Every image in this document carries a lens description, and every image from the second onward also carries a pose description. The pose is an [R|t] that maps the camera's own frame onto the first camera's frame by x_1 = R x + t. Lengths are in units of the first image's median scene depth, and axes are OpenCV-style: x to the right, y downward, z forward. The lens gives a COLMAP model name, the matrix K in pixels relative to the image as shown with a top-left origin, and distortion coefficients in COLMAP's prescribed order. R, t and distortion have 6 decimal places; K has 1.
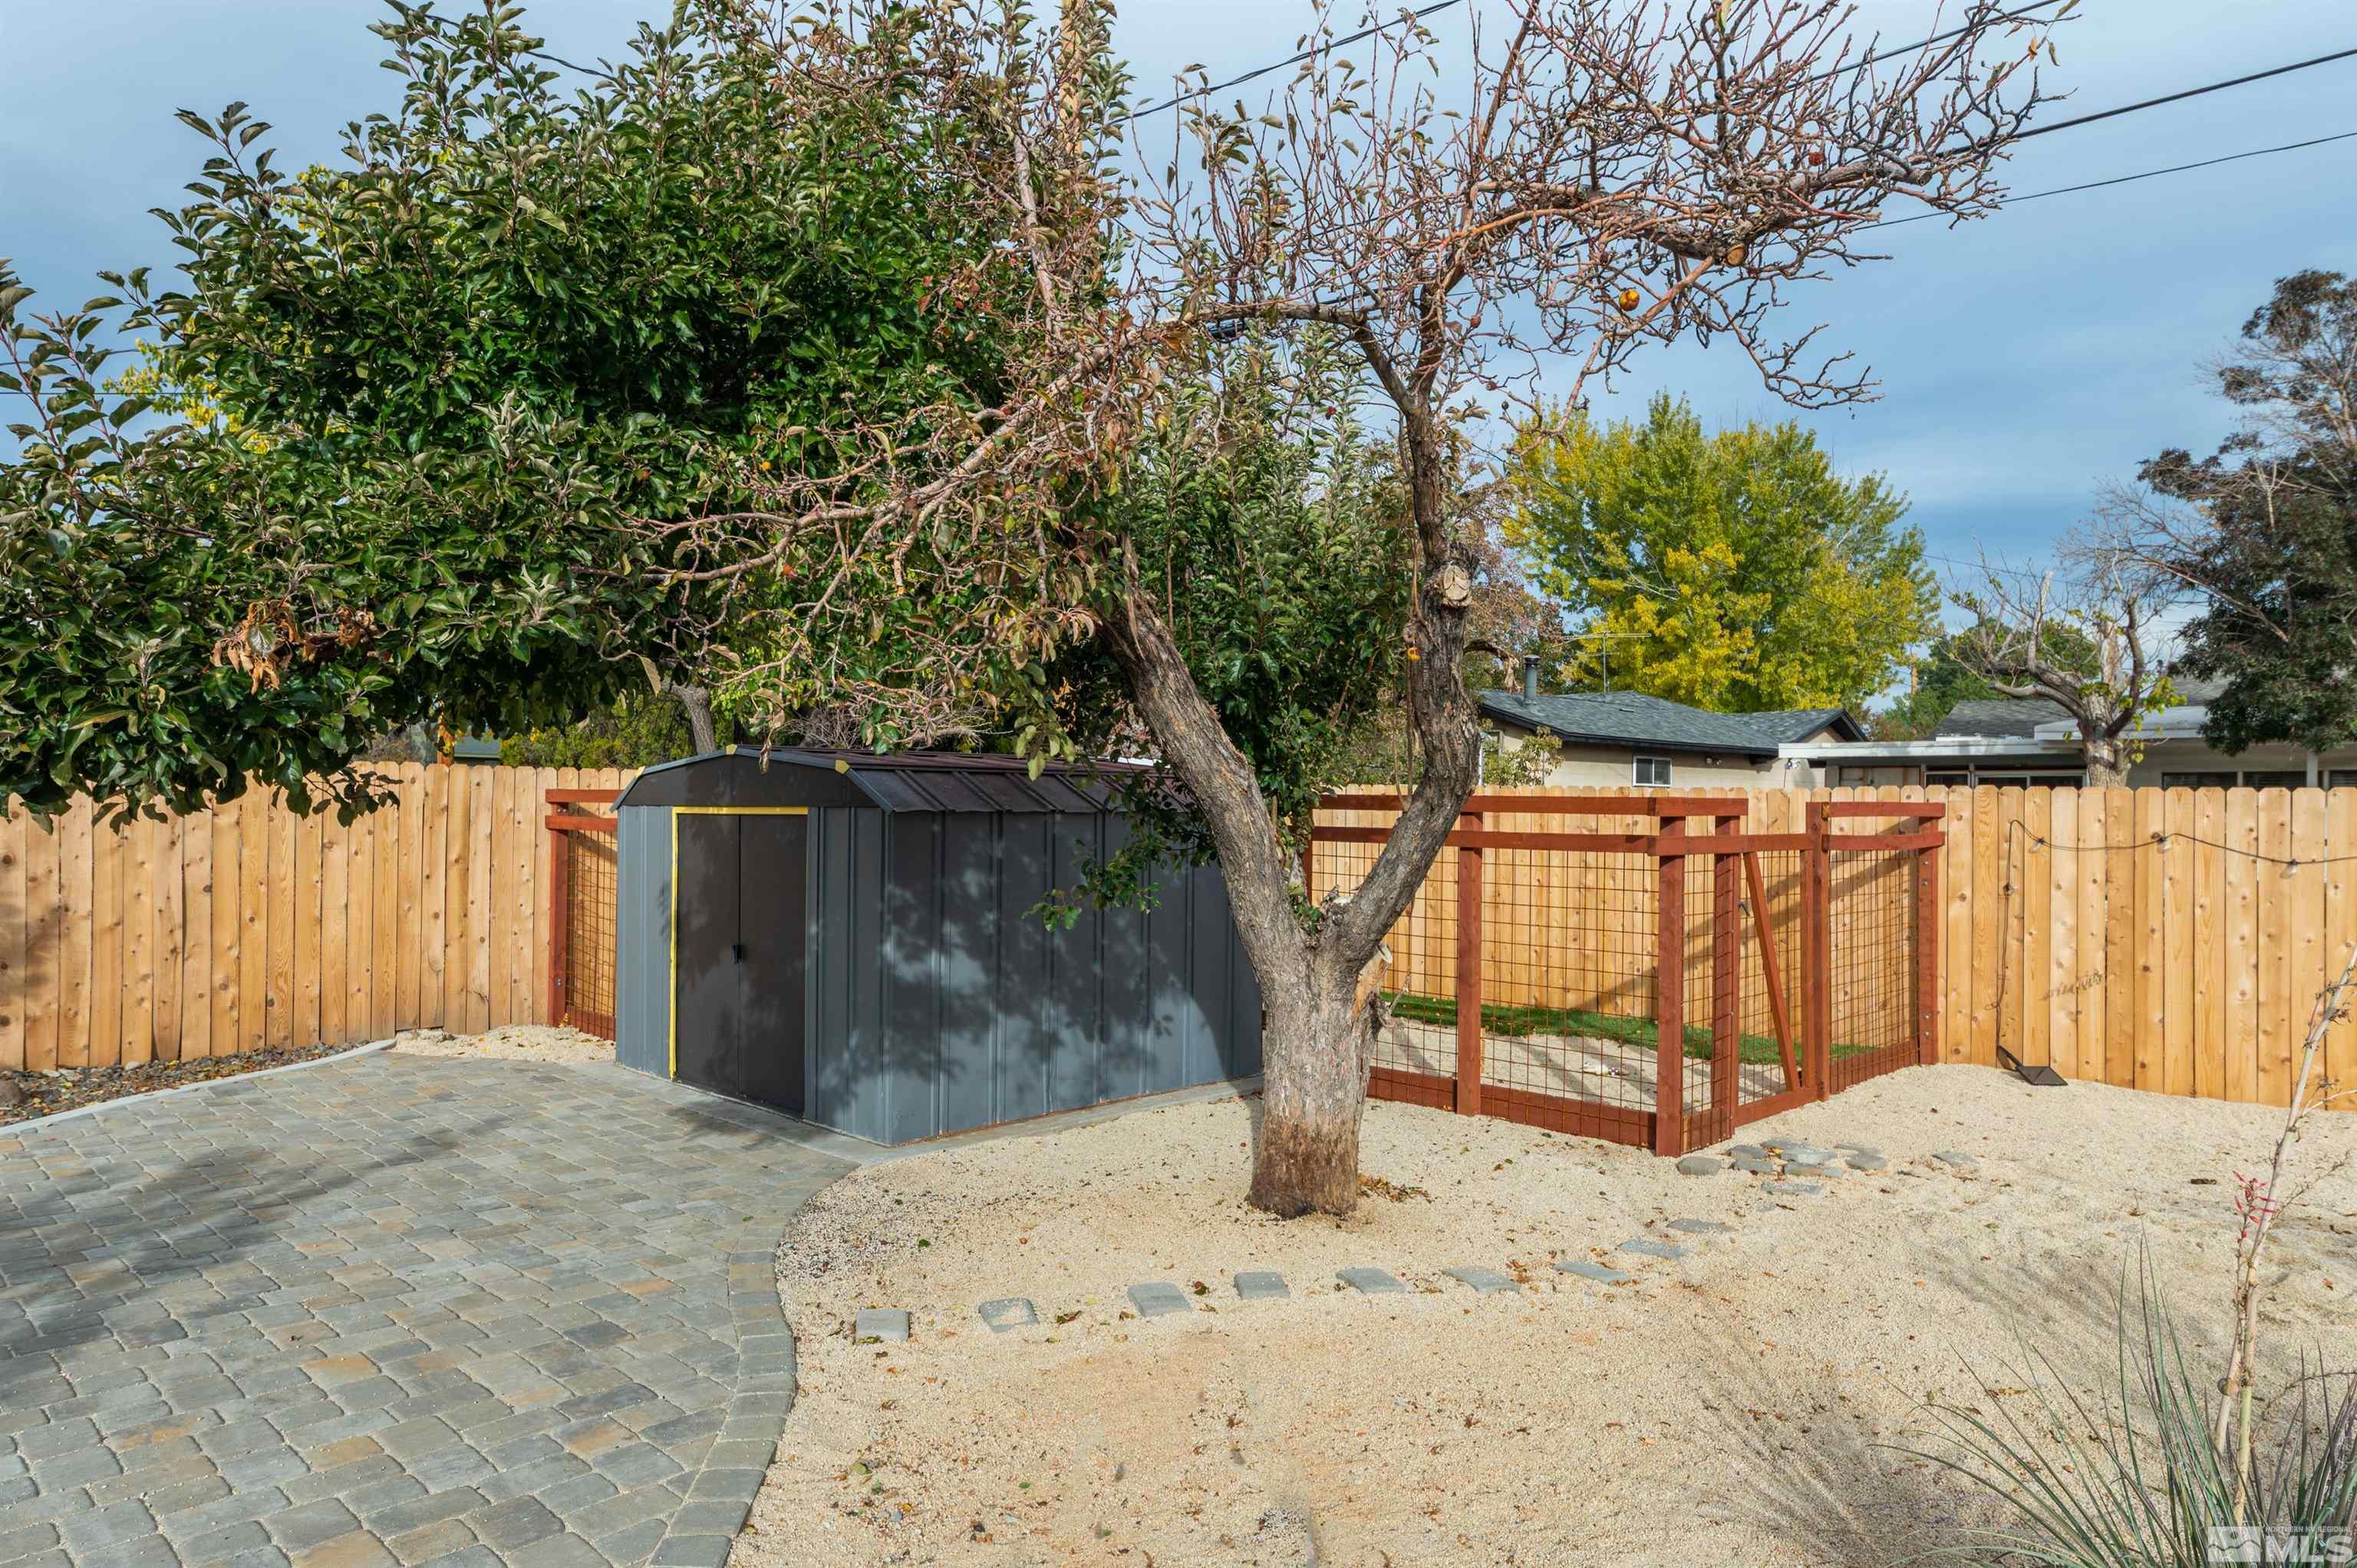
lens RADIAL K [[1426.6, 0, 1178.5], [0, 1426.6, 784.0], [0, 0, 1]] dist [0.025201, 0.000037]
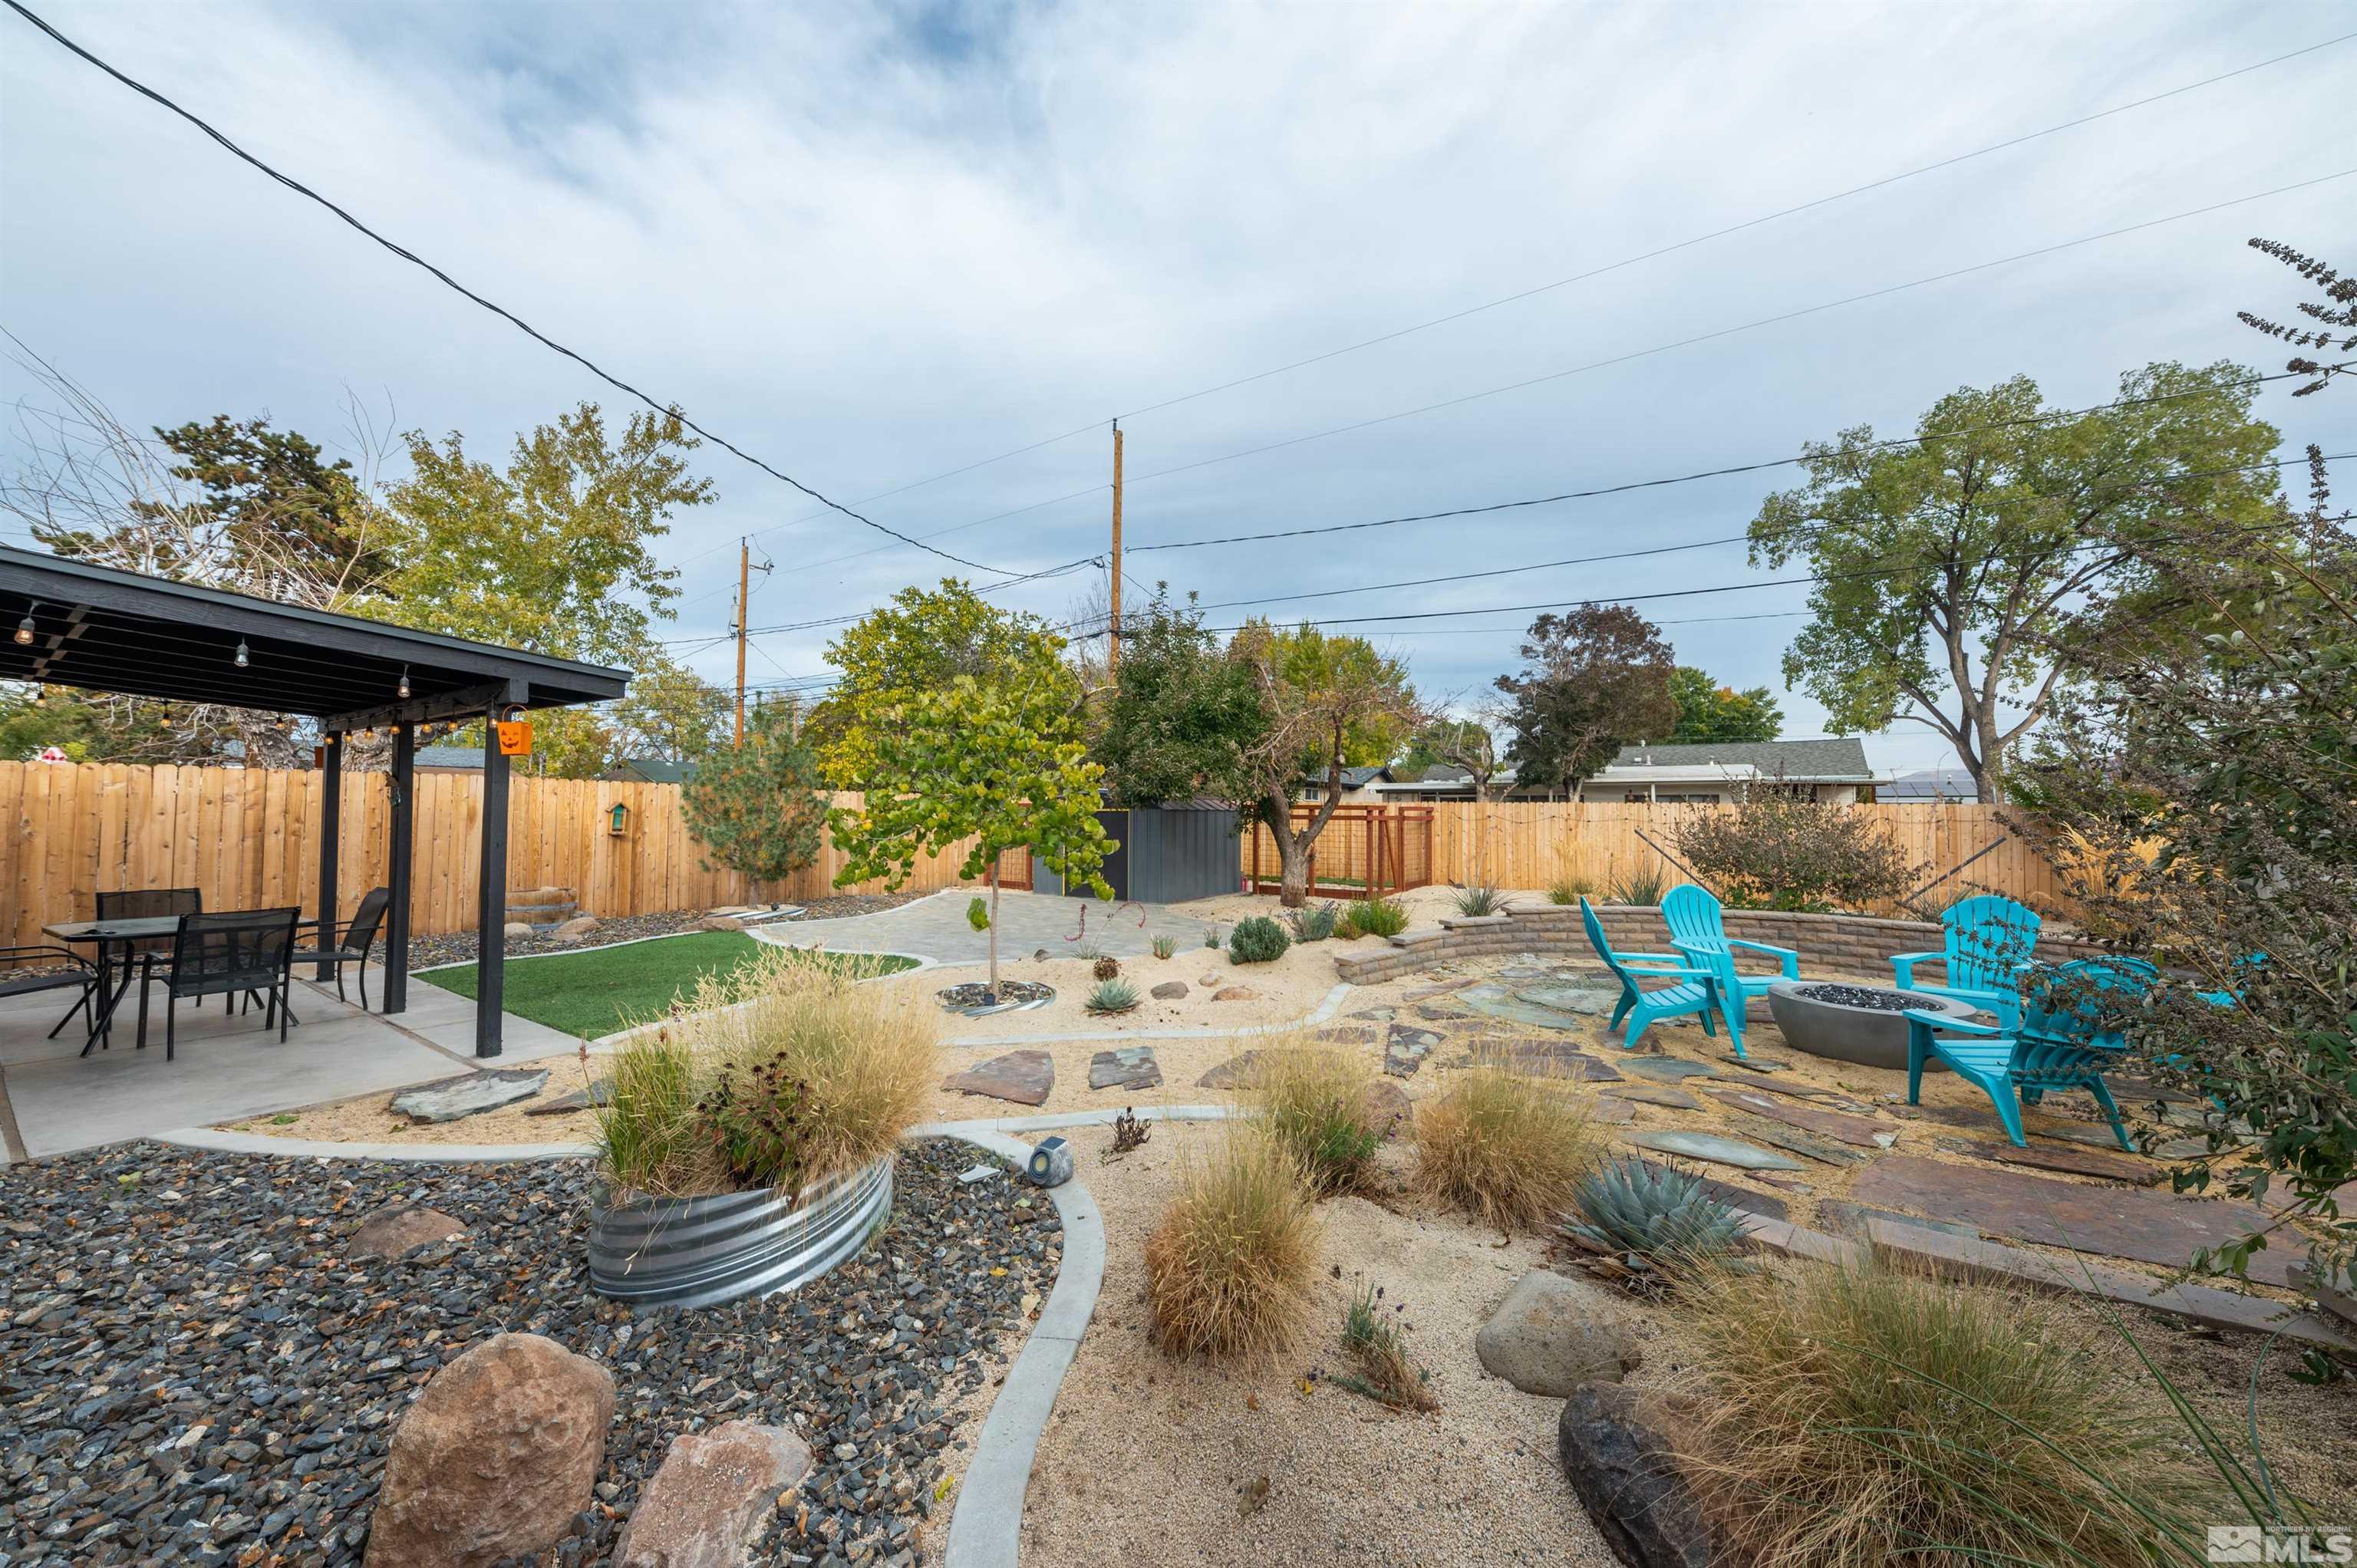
lens RADIAL K [[806.2, 0, 1185.4], [0, 806.2, 789.8], [0, 0, 1]] dist [0.009345, -0.004999]
pose [[0.978600, 0.001750, 0.205762, -0.204280], [0.000599, 0.999935, -0.011349, -0.002711], [-0.205769, 0.011230, 0.978536, -0.350057]]
